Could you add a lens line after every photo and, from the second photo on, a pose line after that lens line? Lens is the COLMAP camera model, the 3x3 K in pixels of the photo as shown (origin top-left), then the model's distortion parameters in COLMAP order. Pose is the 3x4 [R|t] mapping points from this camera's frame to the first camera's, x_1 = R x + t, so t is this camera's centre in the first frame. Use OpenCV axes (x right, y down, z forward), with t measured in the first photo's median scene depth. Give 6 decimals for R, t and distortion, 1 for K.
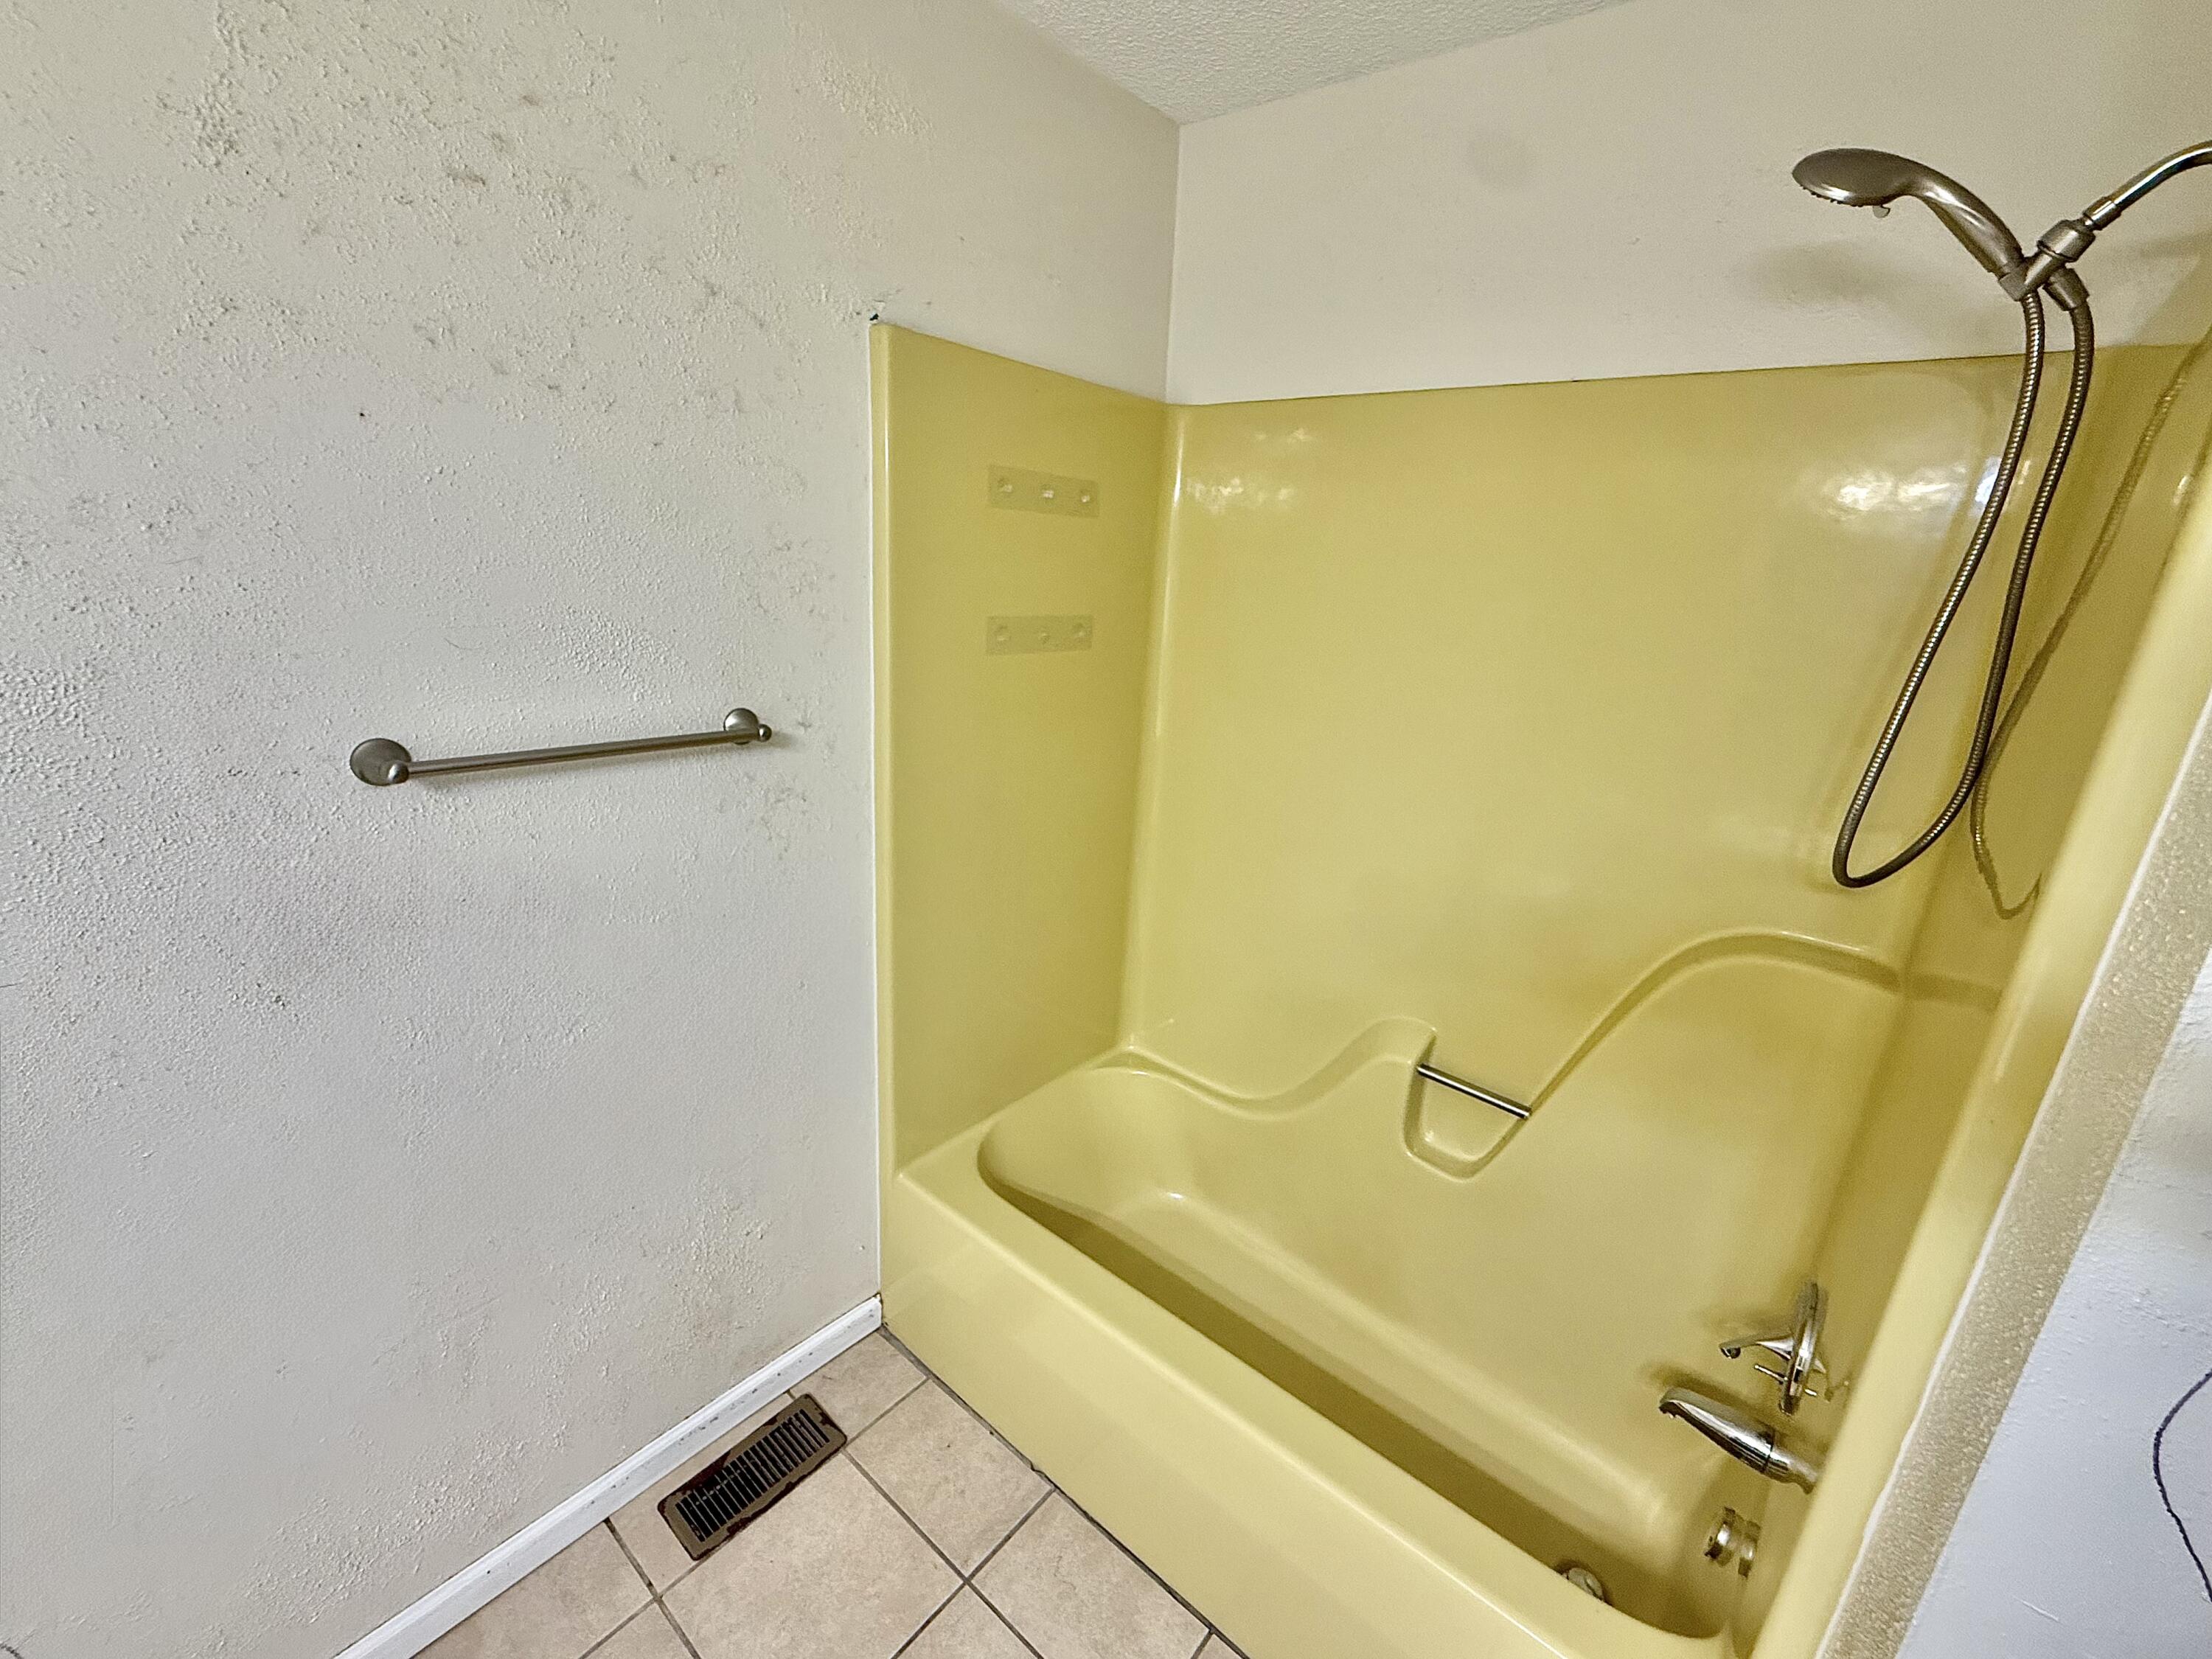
lens RADIAL K [[910.8, 0, 1105.7], [0, 910.8, 831.3], [0, 0, 1]] dist [0.000094, -0.000450]
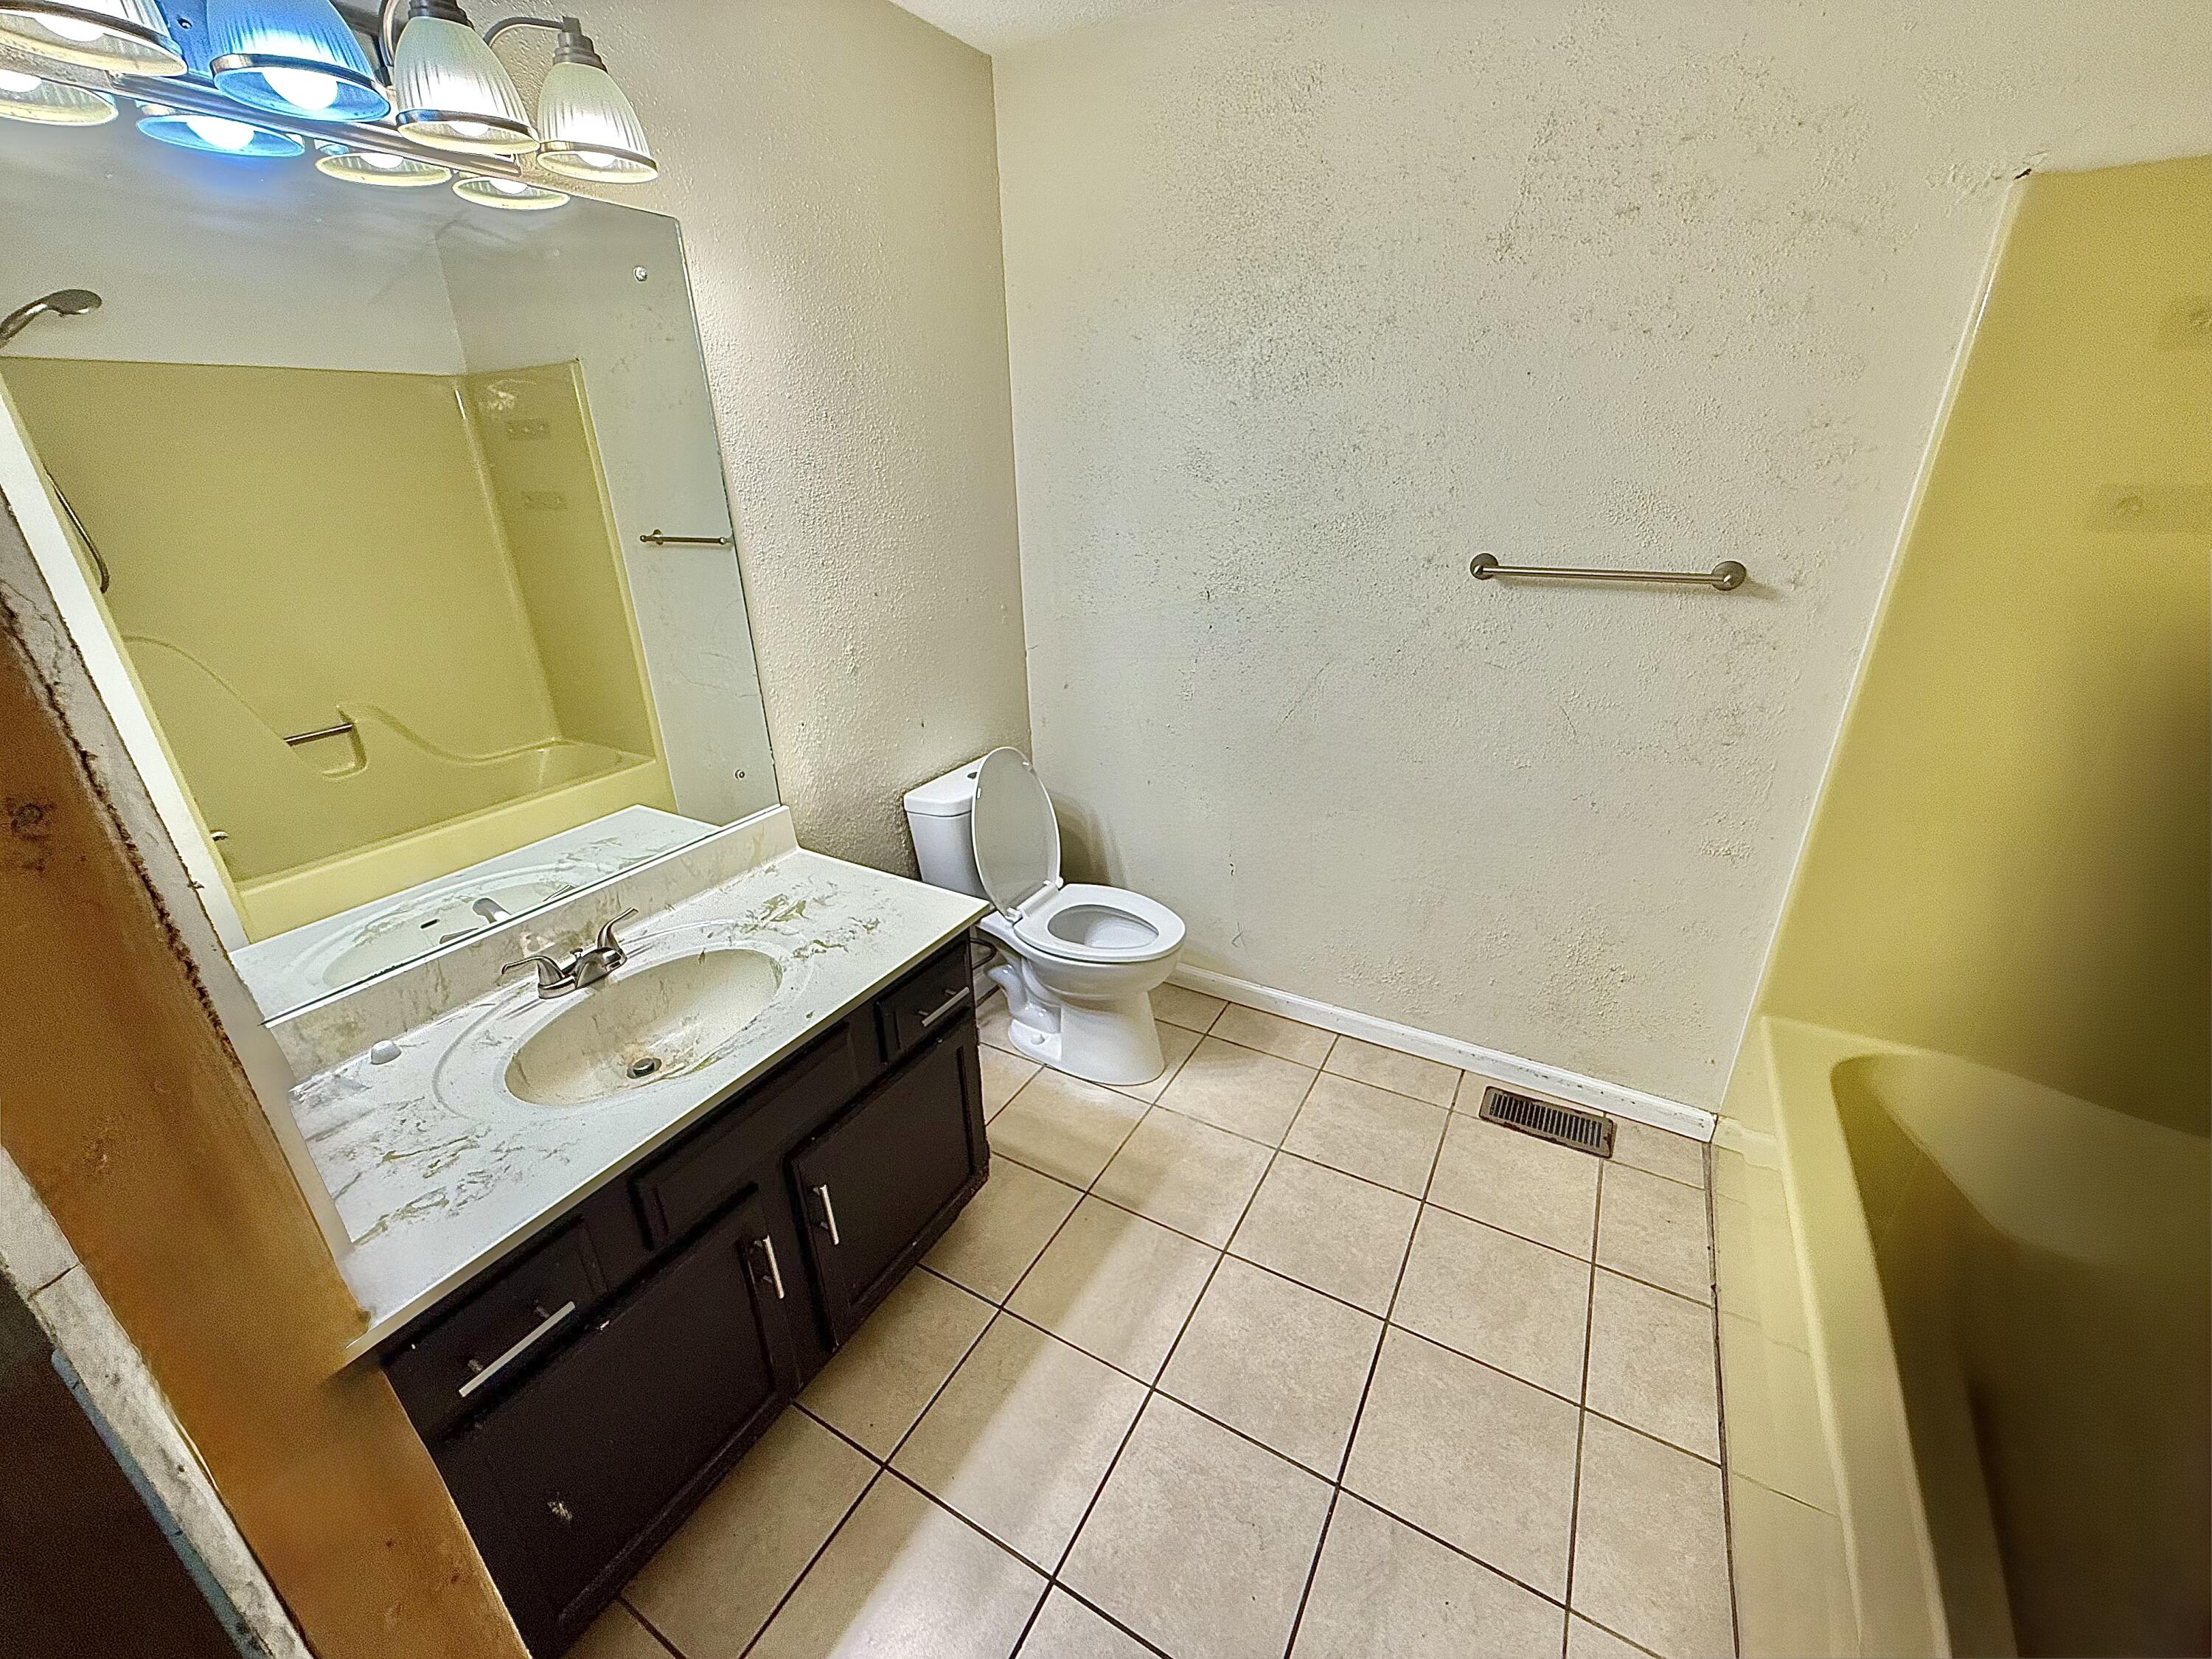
lens RADIAL K [[880.6, 0, 1103.0], [0, 880.6, 825.8], [0, 0, 1]] dist [-0.001886, 0.000362]
pose [[0.163822, 0.322582, -0.932257, 0.707212], [-0.248281, 0.928087, 0.277509, 0.084042], [0.954735, 0.186000, 0.232132, -0.058311]]
